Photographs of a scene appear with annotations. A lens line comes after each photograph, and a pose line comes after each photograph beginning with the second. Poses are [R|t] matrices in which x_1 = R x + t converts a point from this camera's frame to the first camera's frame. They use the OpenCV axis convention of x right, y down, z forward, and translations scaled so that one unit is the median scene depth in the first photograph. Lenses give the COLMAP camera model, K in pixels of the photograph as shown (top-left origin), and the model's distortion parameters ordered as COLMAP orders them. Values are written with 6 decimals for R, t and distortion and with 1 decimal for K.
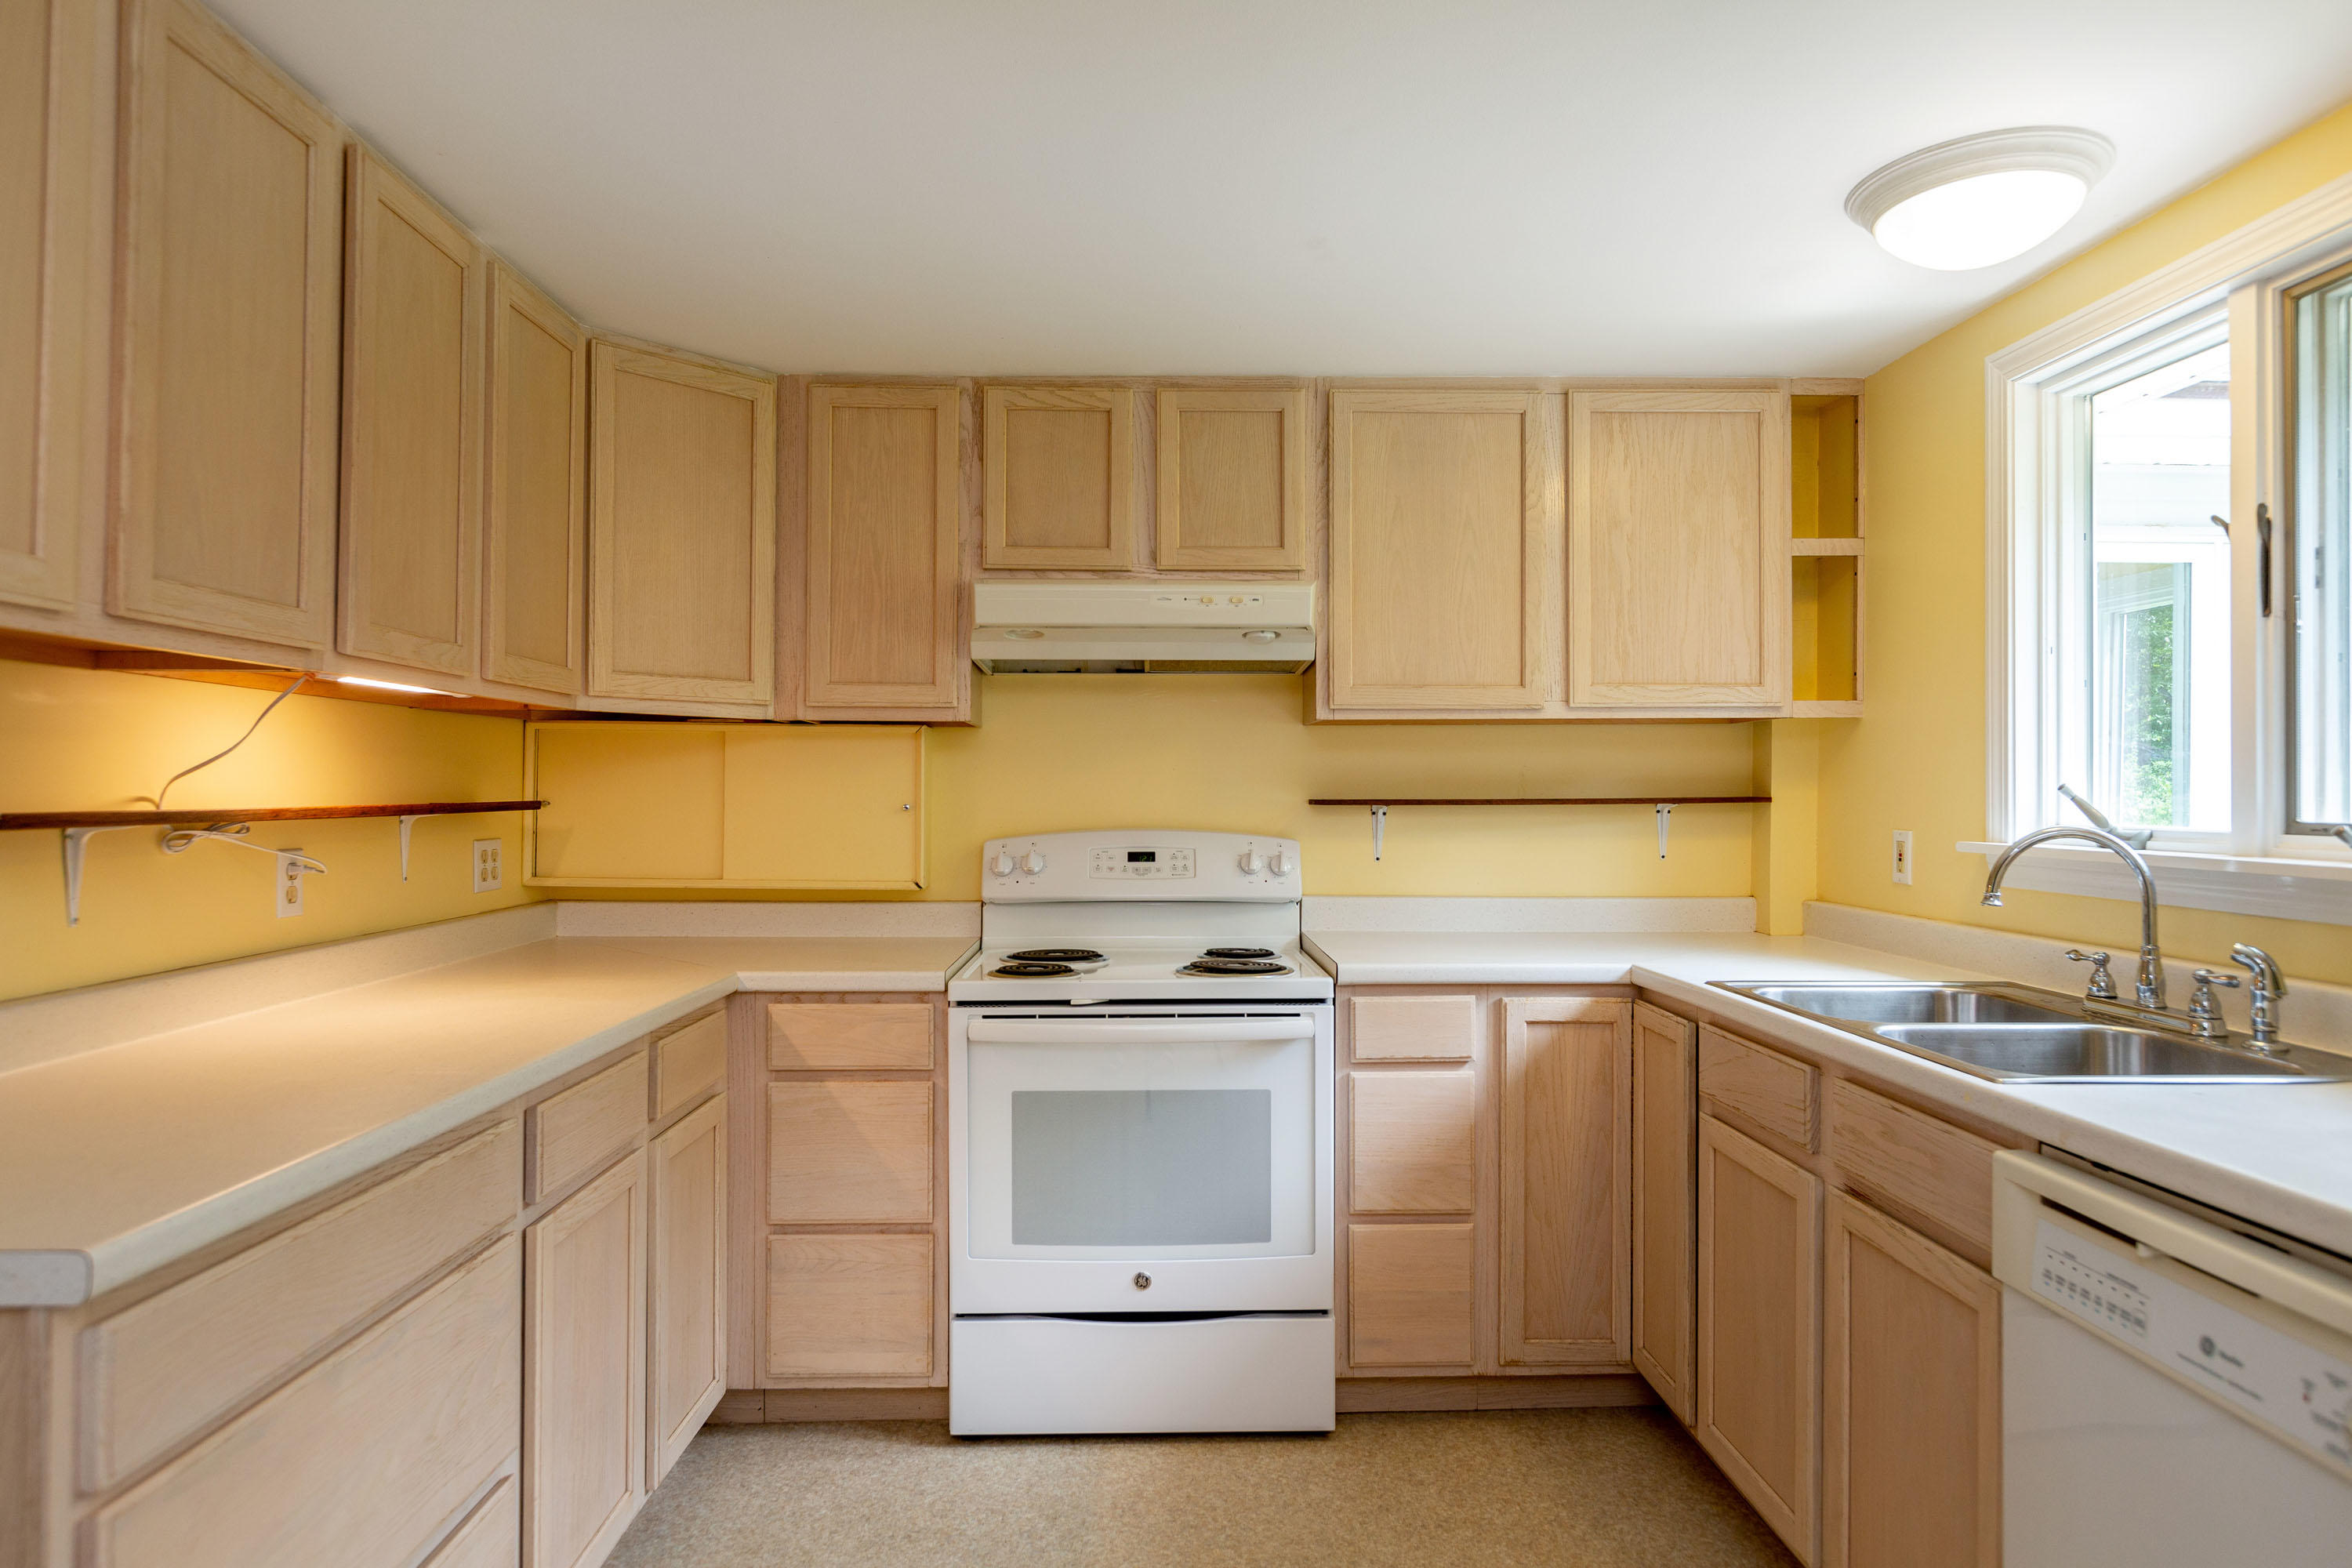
lens RADIAL K [[1368.4, 0, 1176.0], [0, 1368.4, 784.0], [0, 0, 1]] dist [-0.001427, -0.002464]
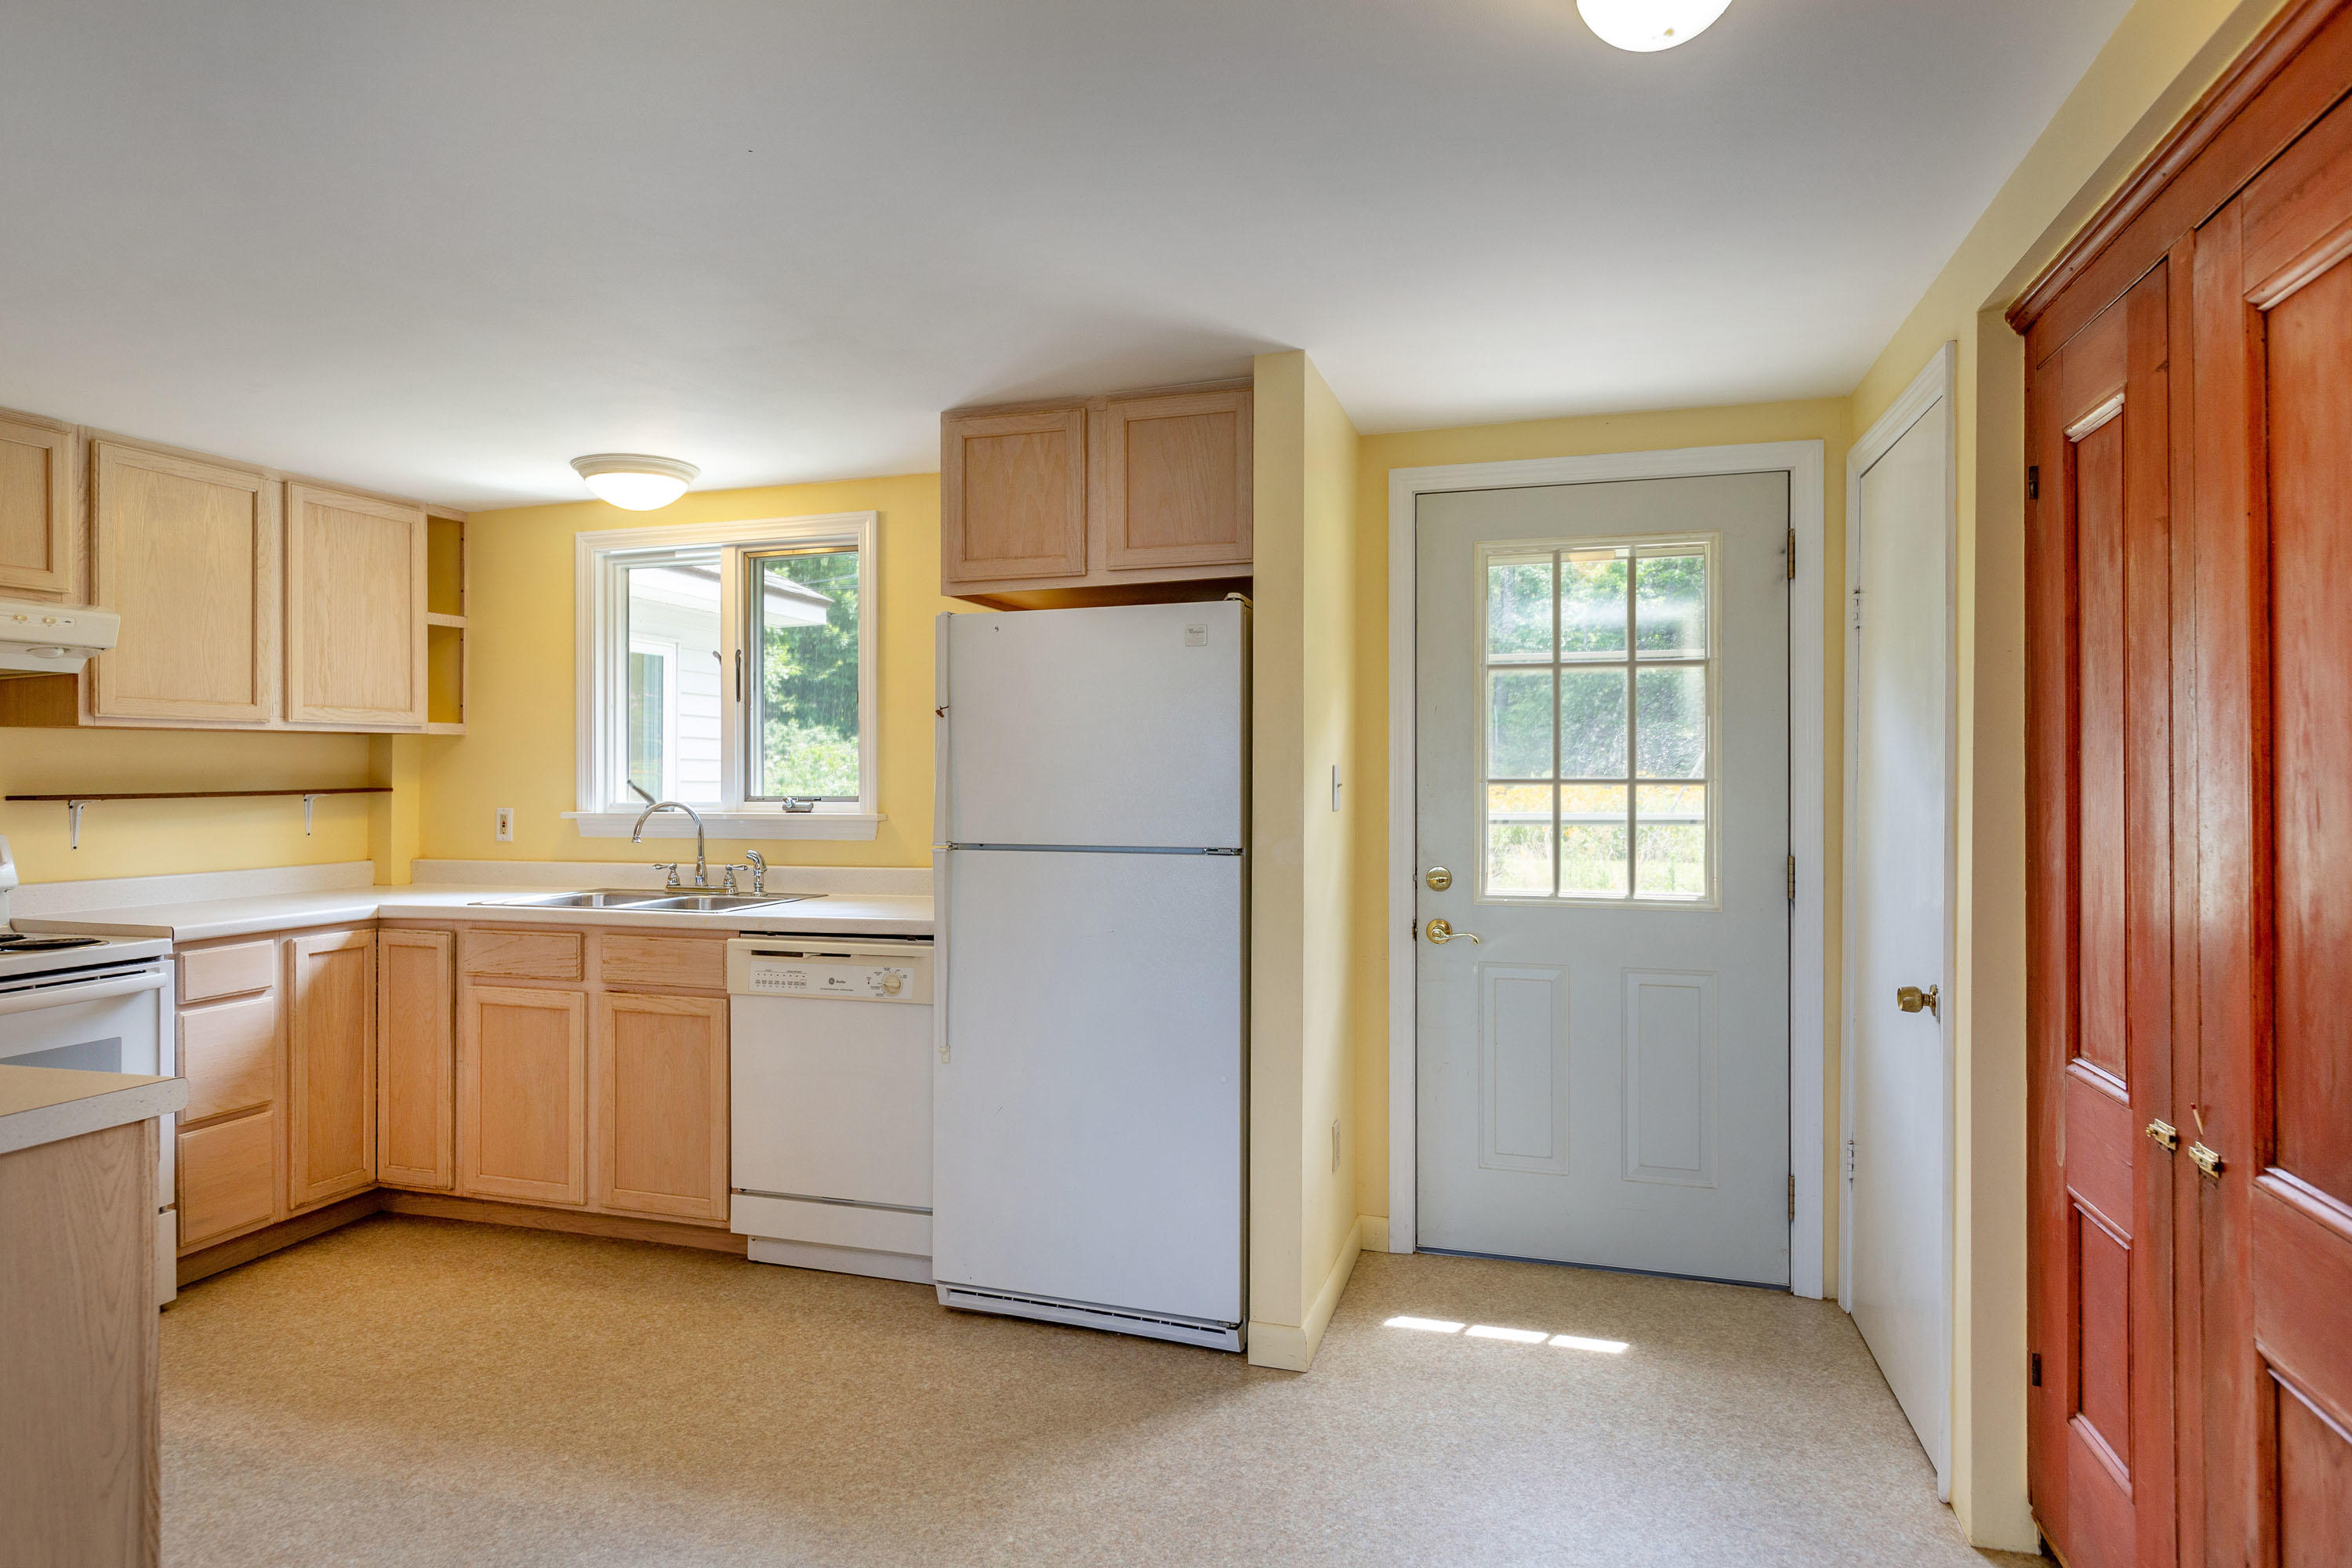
lens RADIAL K [[1298.8, 0, 1170.7], [0, 1298.8, 769.7], [0, 0, 1]] dist [-0.000393, -0.001656]
pose [[0.323043, 0.001080, 0.946384, -0.692717], [-0.000370, 0.999999, -0.001015, -0.009898], [-0.946384, -0.000023, 0.323043, -0.235675]]
